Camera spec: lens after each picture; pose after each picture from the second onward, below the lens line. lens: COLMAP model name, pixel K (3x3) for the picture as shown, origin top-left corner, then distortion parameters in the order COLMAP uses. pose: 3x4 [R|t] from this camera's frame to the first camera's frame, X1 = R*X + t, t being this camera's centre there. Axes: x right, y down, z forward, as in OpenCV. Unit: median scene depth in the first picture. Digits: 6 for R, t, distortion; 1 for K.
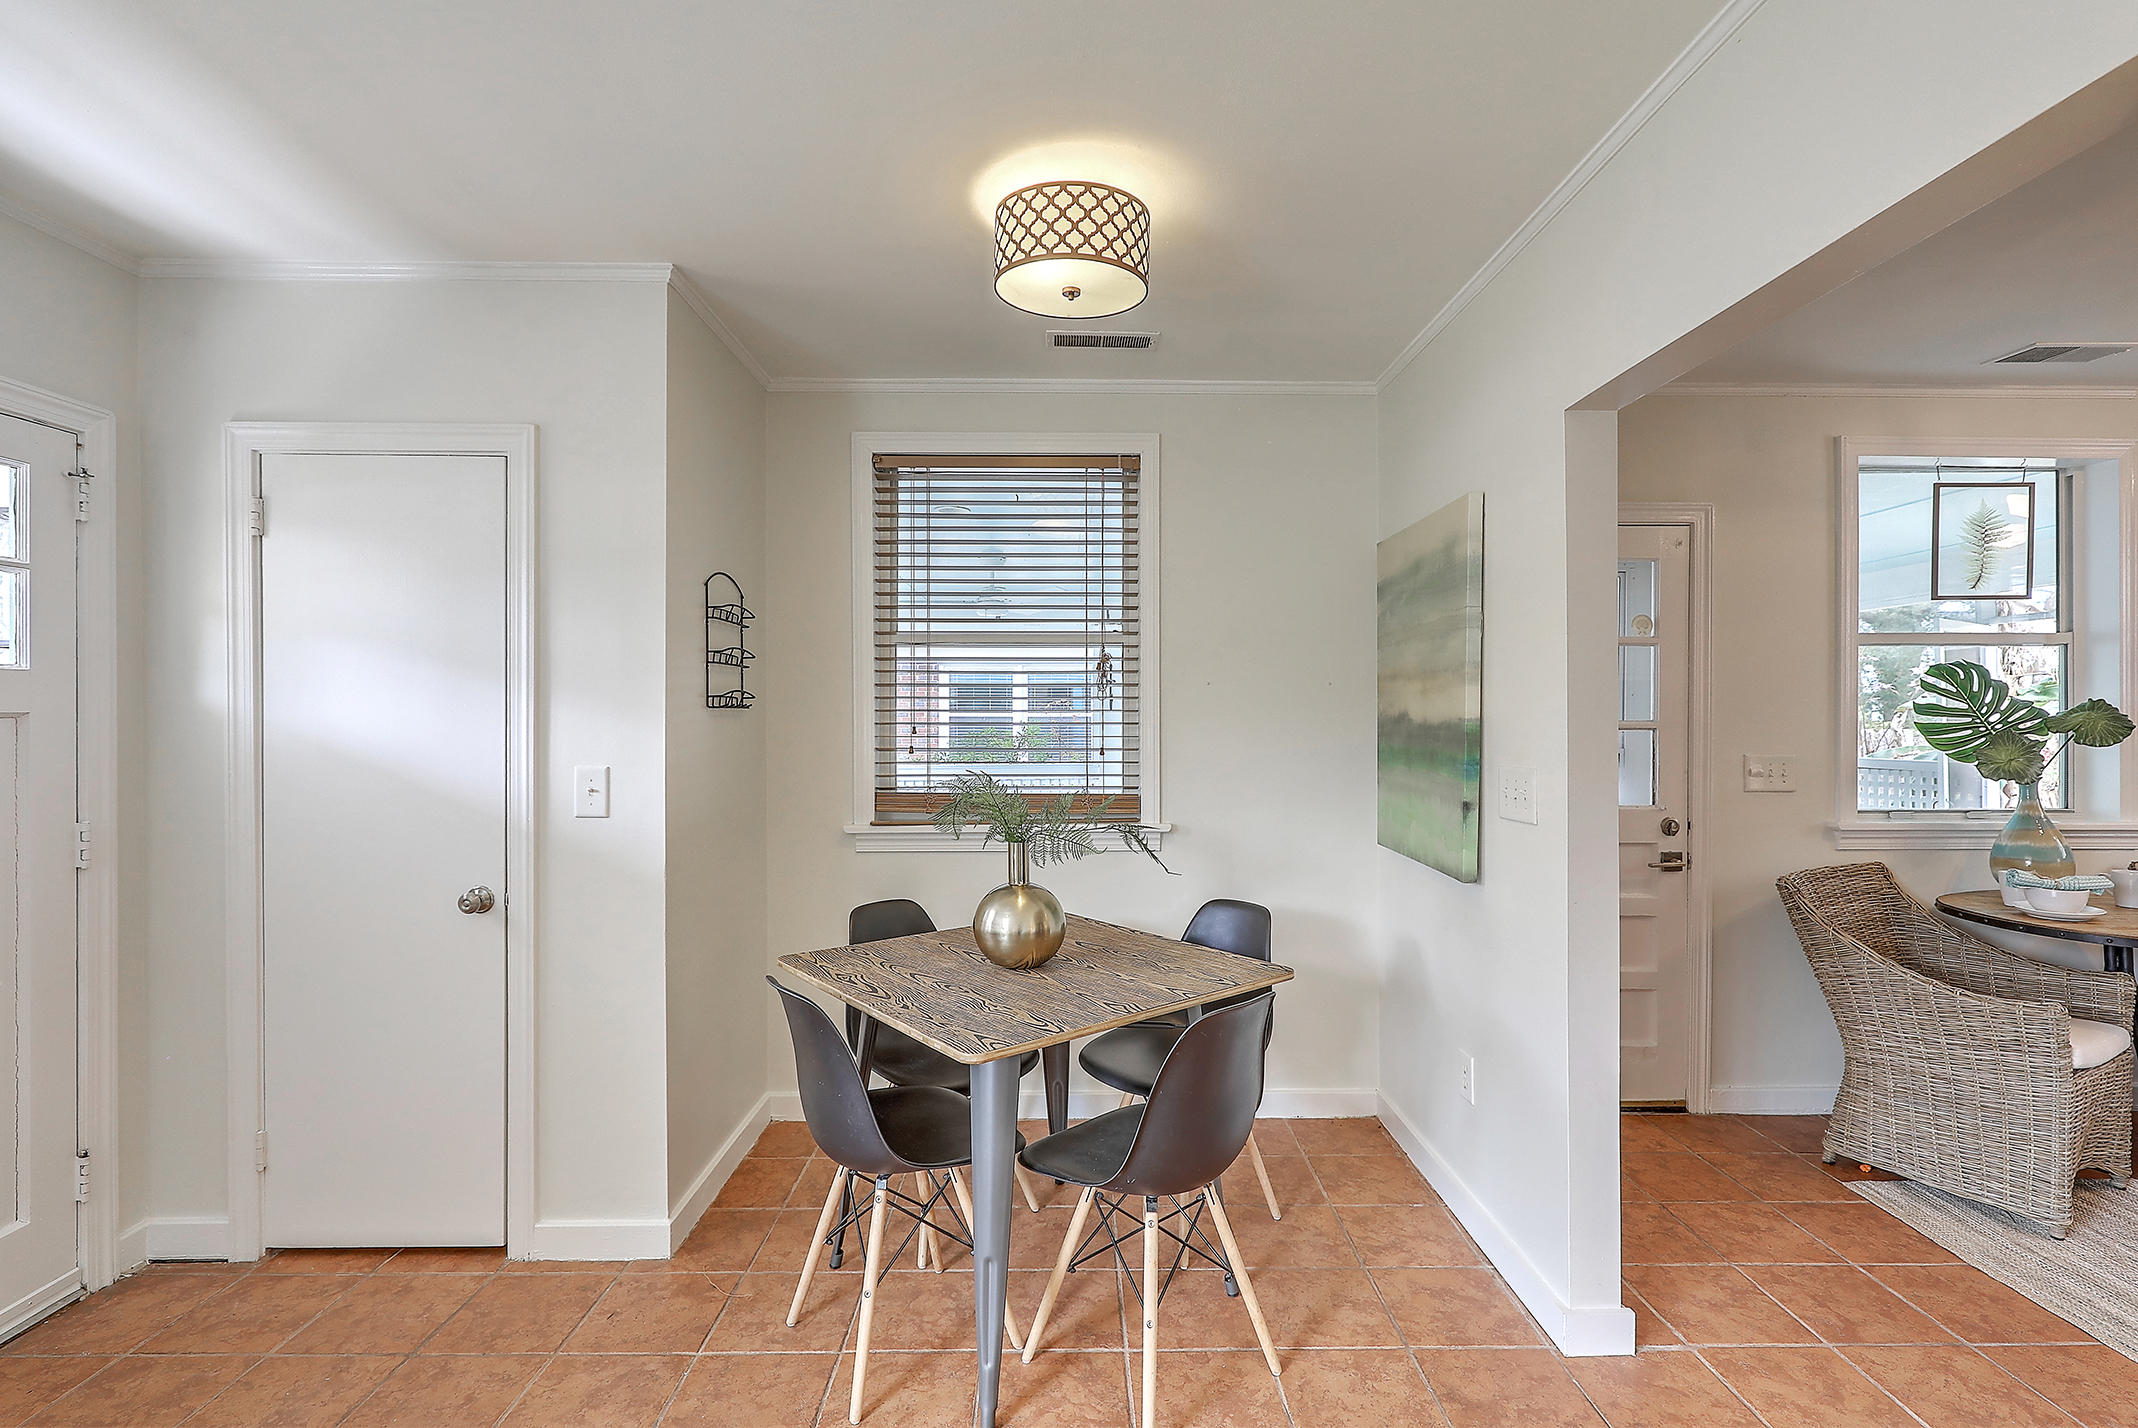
lens RADIAL K [[977.1, 0, 1079.7], [0, 977.1, 719.1], [0, 0, 1]] dist [-0.002449, -0.000384]
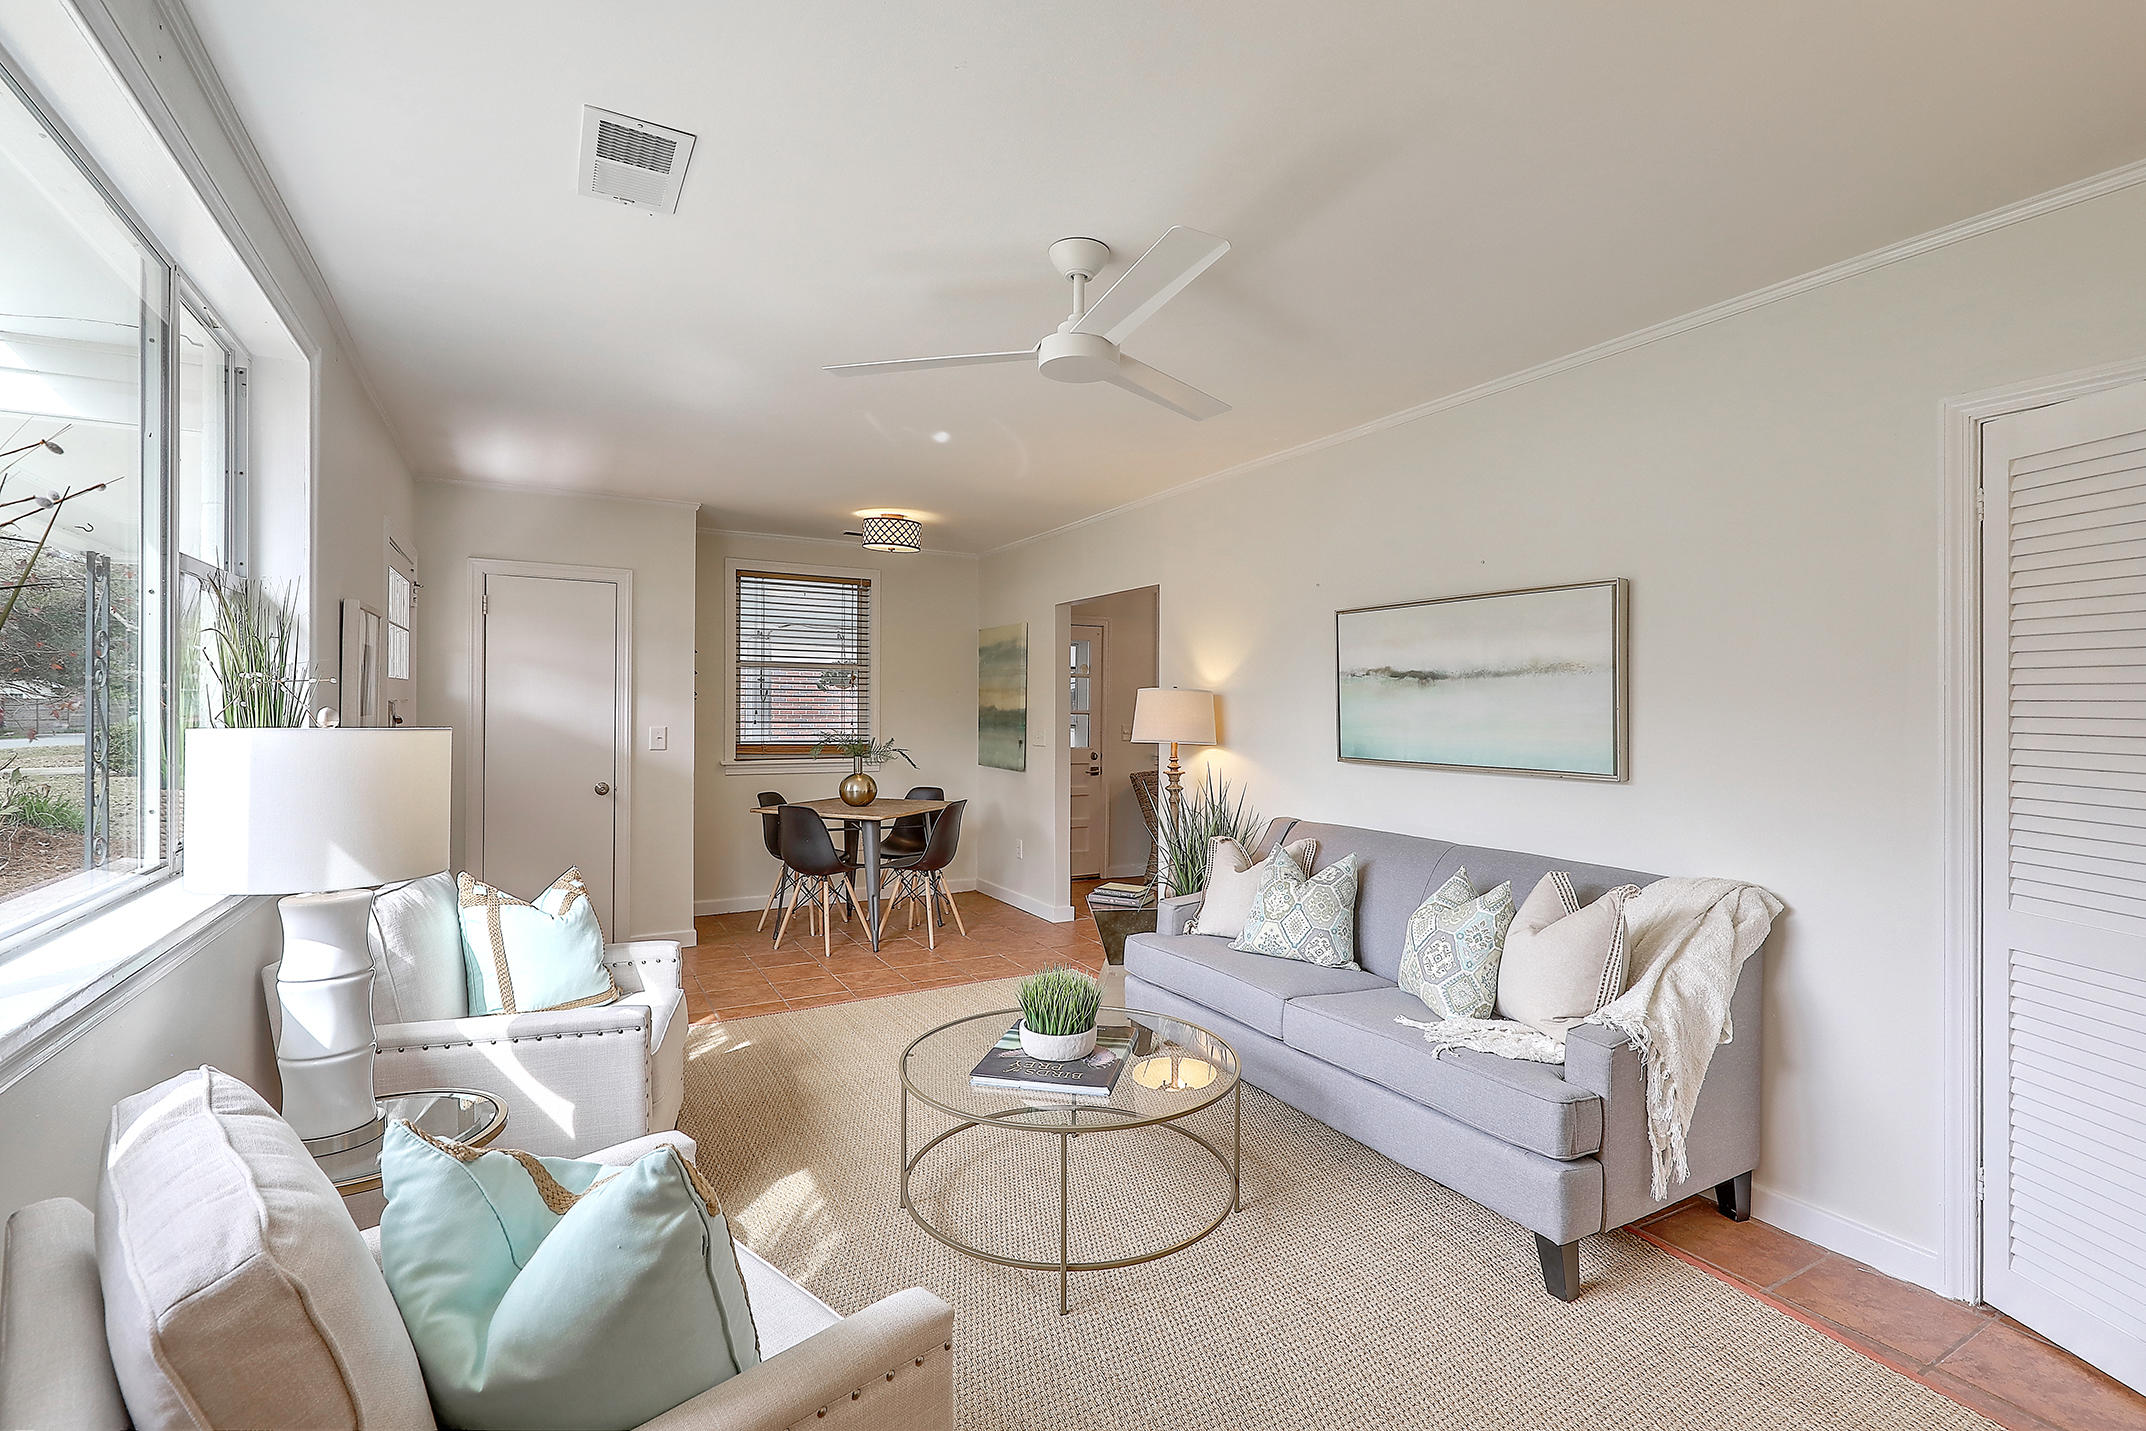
lens RADIAL K [[980.8, 0, 1075.5], [0, 980.8, 710.8], [0, 0, 1]] dist [-0.002449, -0.000384]
pose [[0.885418, 0.008100, 0.464725, -0.685964], [-0.009574, 0.999954, 0.000812, 0.001464], [-0.464697, -0.005169, 0.885455, -1.378865]]
